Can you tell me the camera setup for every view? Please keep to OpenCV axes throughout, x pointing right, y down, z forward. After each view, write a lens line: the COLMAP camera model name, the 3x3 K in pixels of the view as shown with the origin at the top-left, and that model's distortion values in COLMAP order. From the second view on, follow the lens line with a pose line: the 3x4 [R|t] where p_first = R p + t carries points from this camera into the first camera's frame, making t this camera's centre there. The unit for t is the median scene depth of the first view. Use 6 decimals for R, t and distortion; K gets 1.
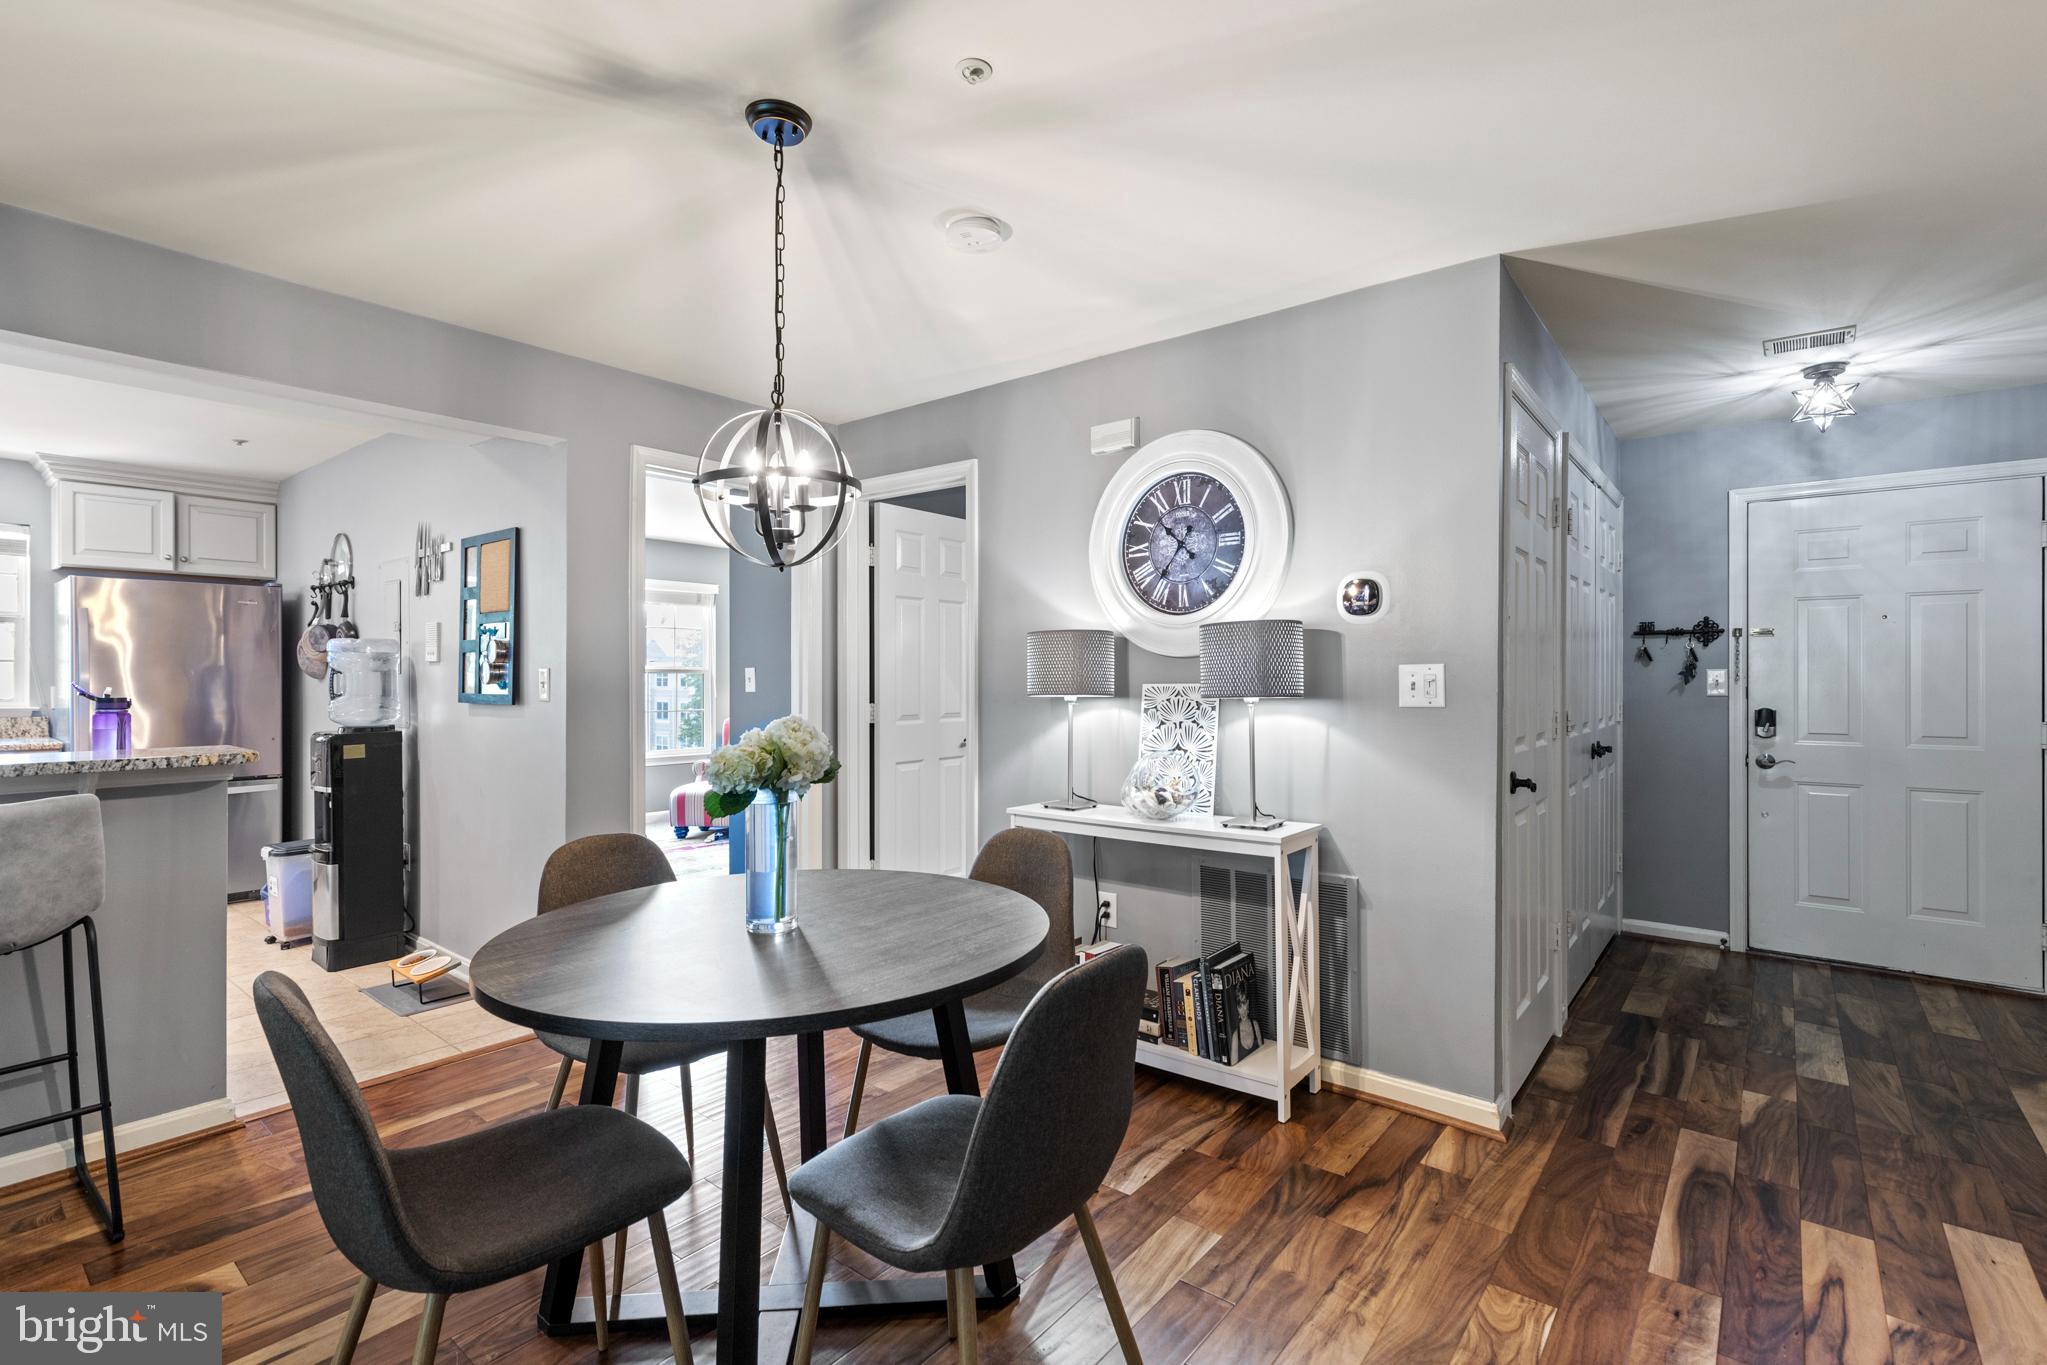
lens RADIAL K [[920.6, 0, 1032.6], [0, 920.6, 678.2], [0, 0, 1]] dist [0.007208, -0.001774]
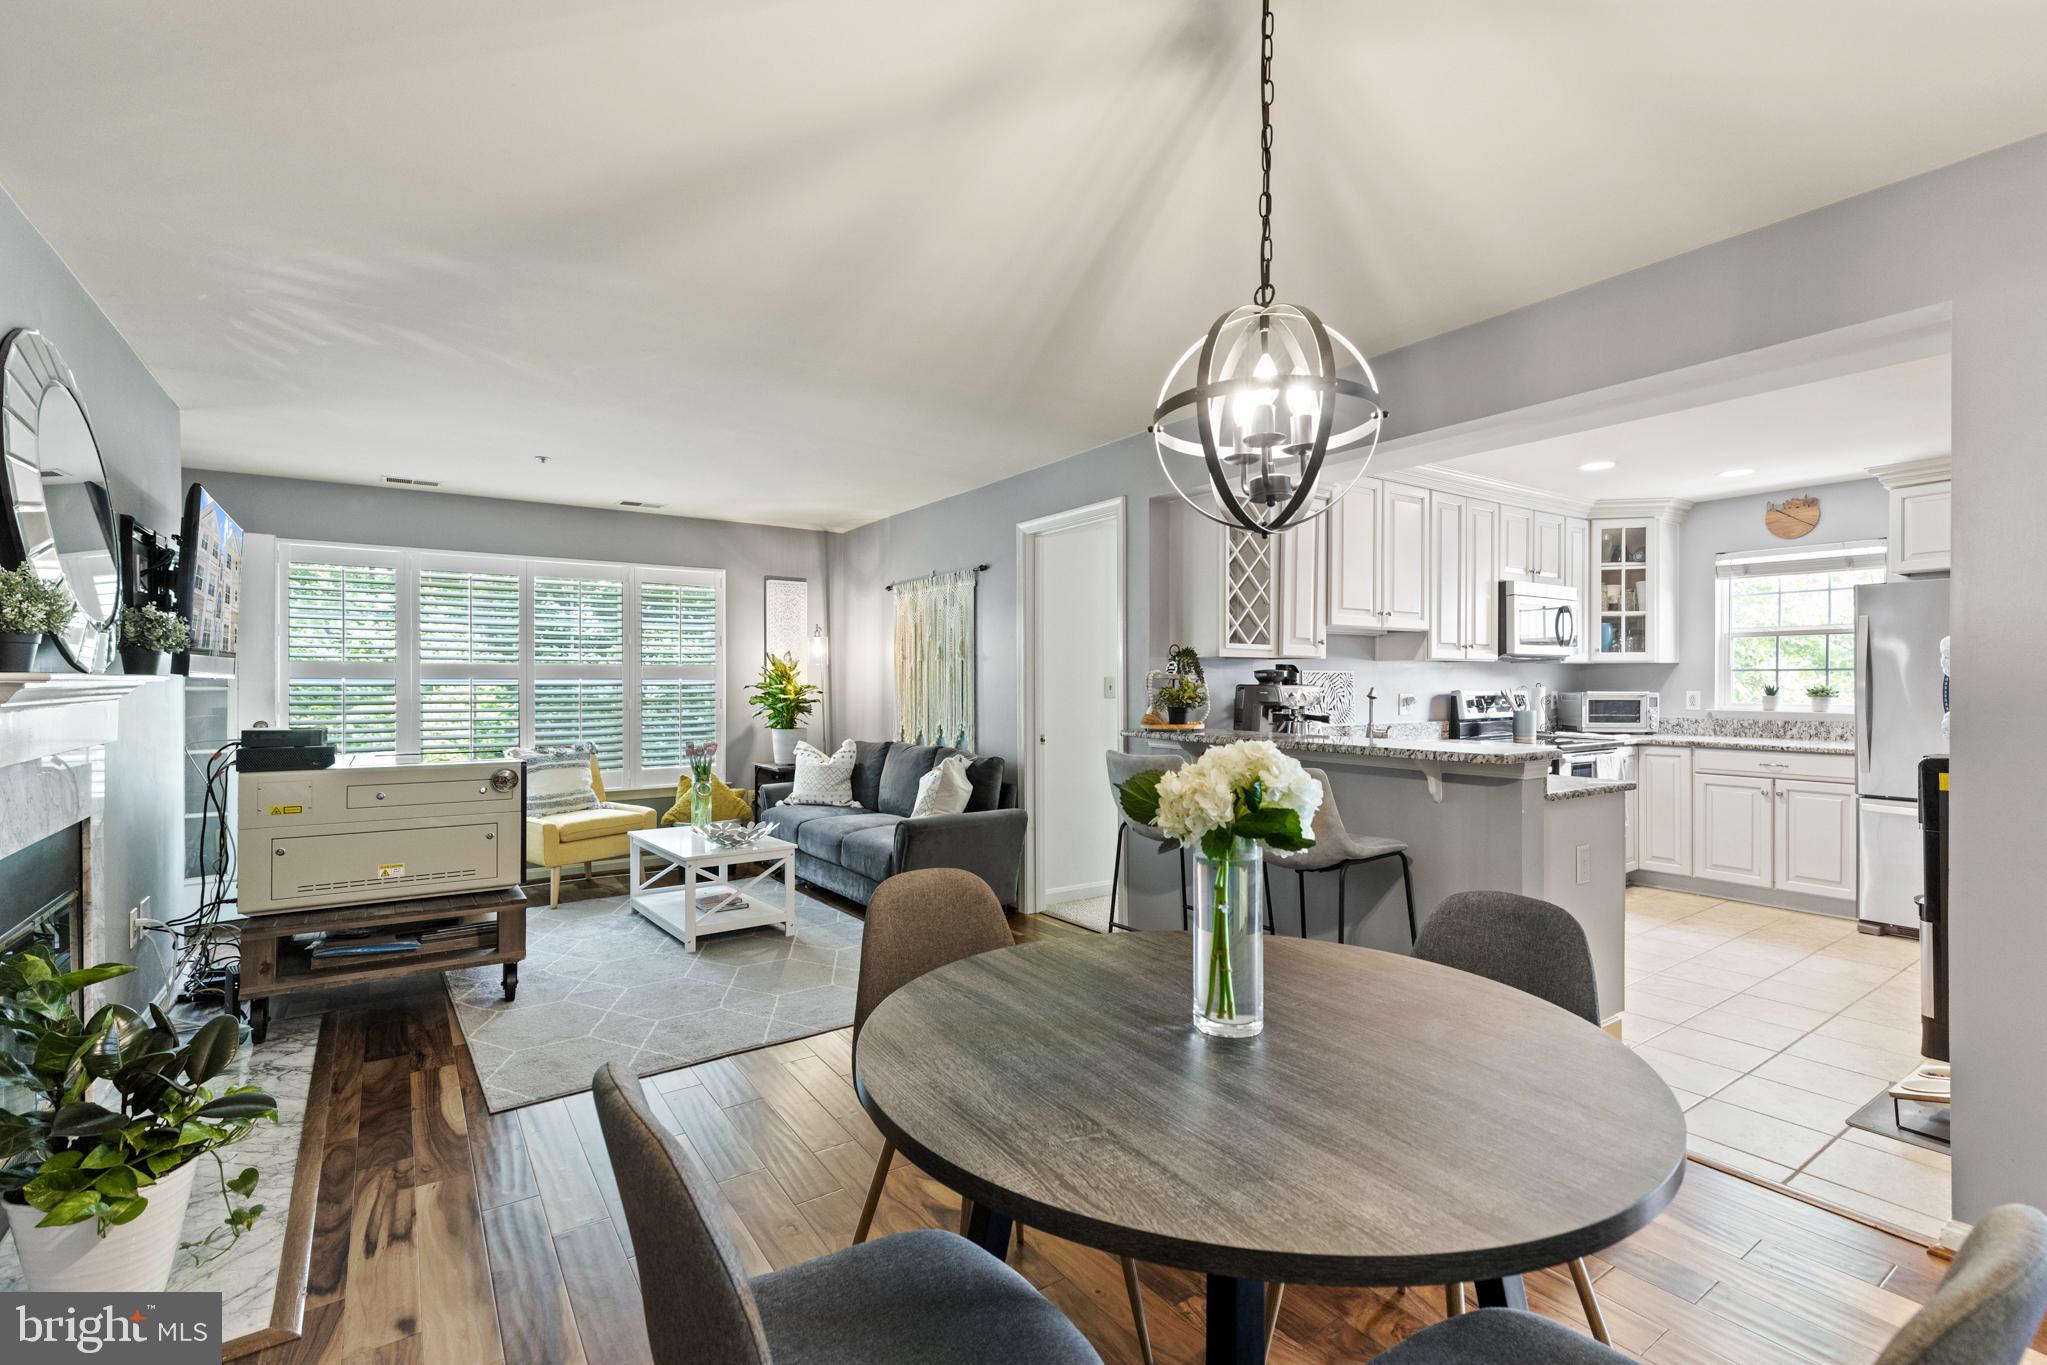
lens RADIAL K [[920.6, 0, 1033.8], [0, 920.6, 686.7], [0, 0, 1]] dist [0.007208, -0.001774]
pose [[-0.279281, 0.002516, -0.960206, 0.222269], [0.000011, 0.999997, 0.002618, -0.002083], [0.960209, 0.000720, -0.279280, 0.496419]]
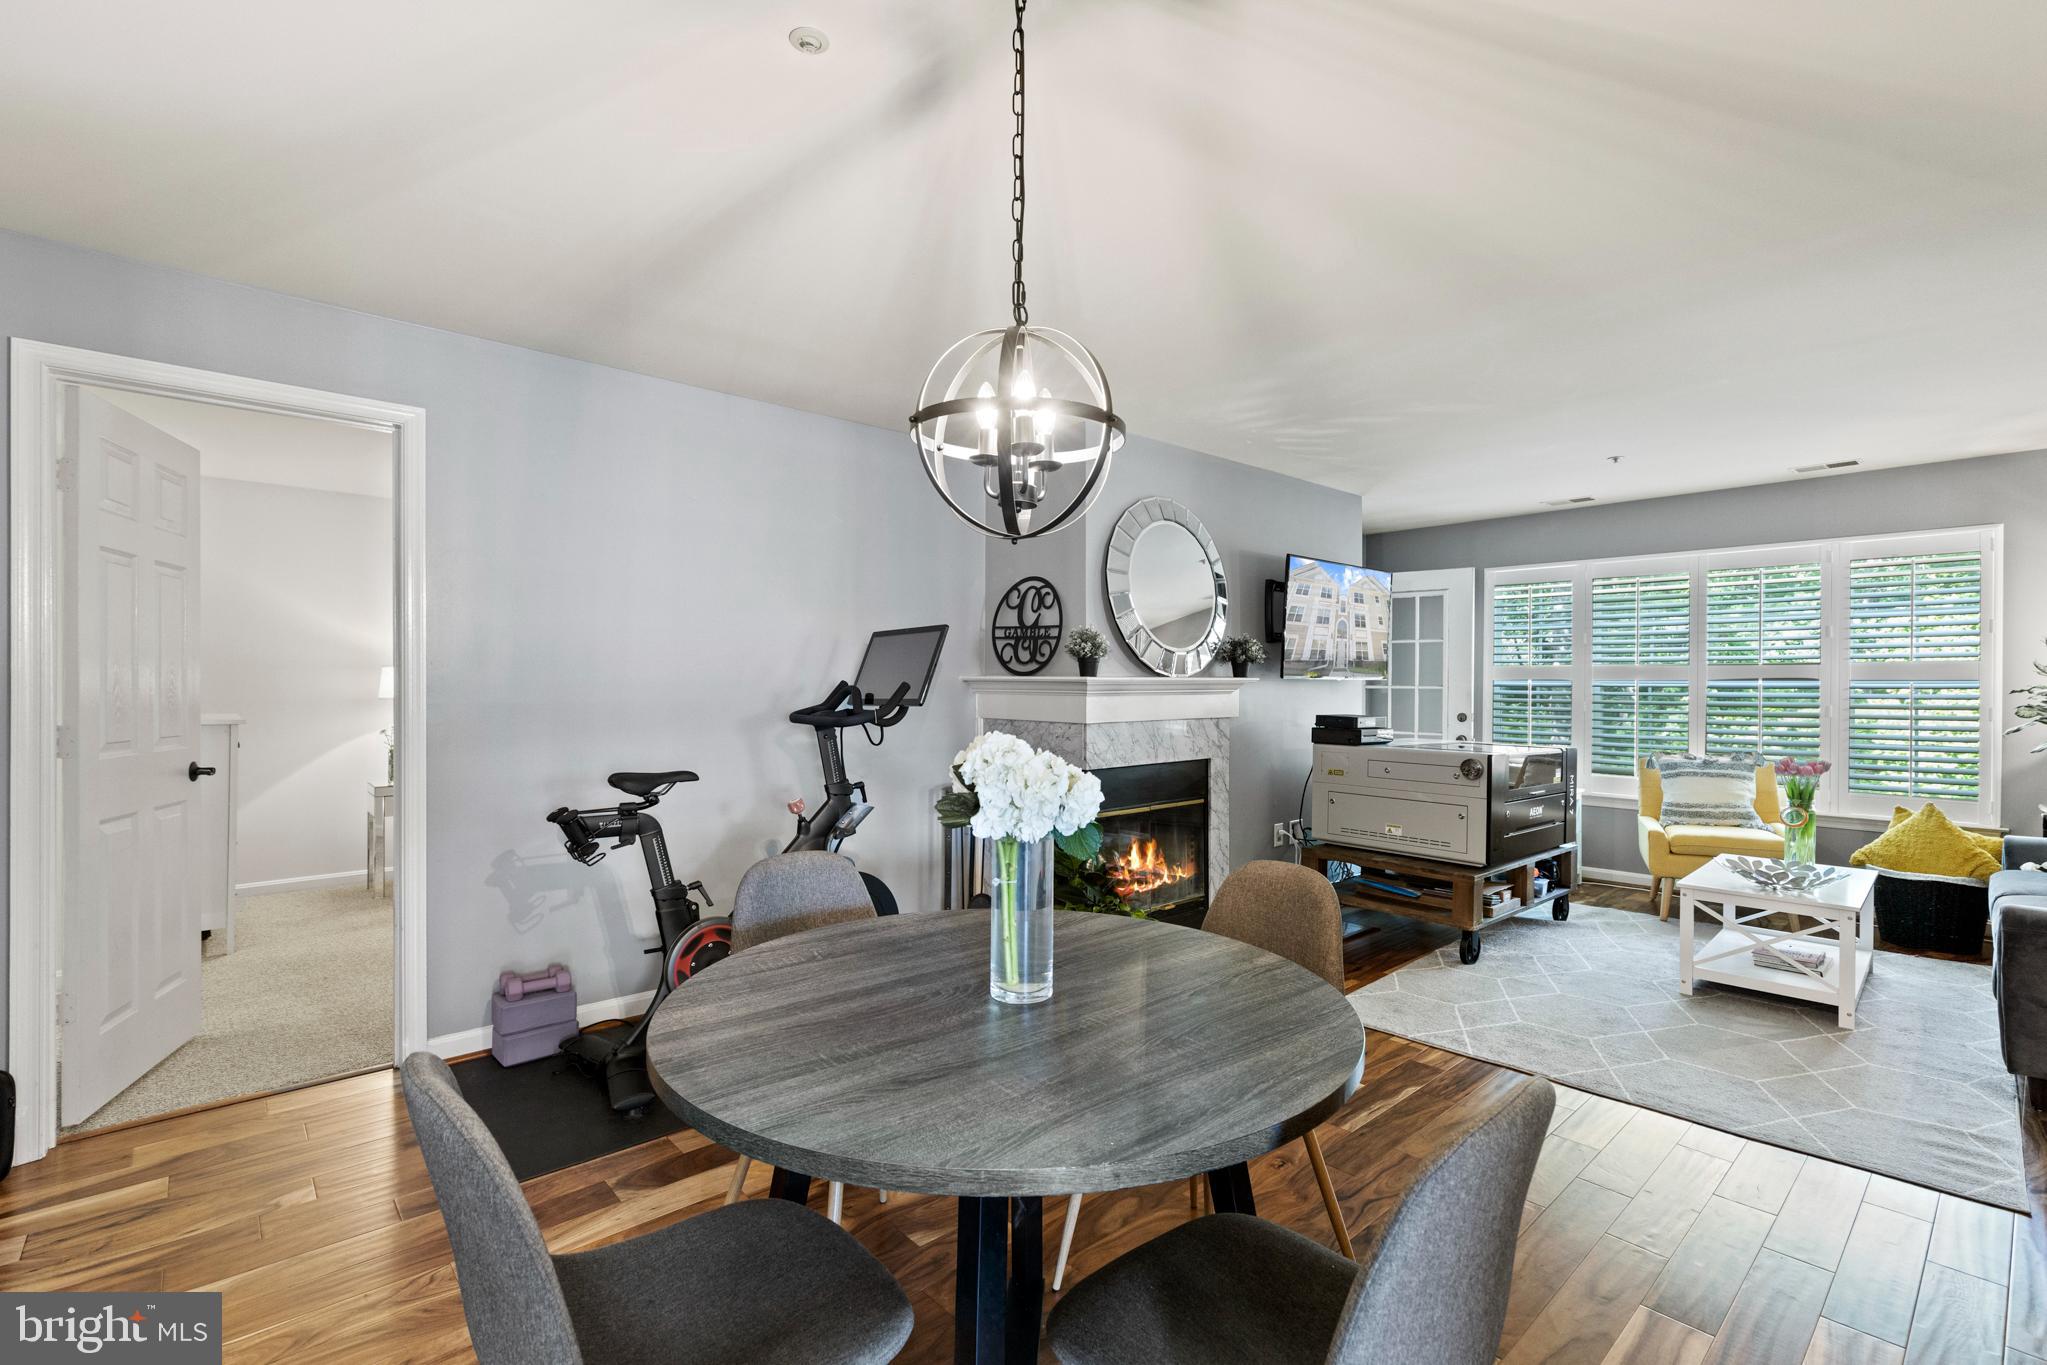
lens RADIAL K [[920.6, 0, 1033.8], [0, 920.6, 687.5], [0, 0, 1]] dist [0.007208, -0.001774]
pose [[-0.987499, -0.005823, 0.157516, -0.195245], [-0.005104, 0.999975, 0.004969, -0.001515], [-0.157541, 0.004103, -0.987504, 0.843001]]
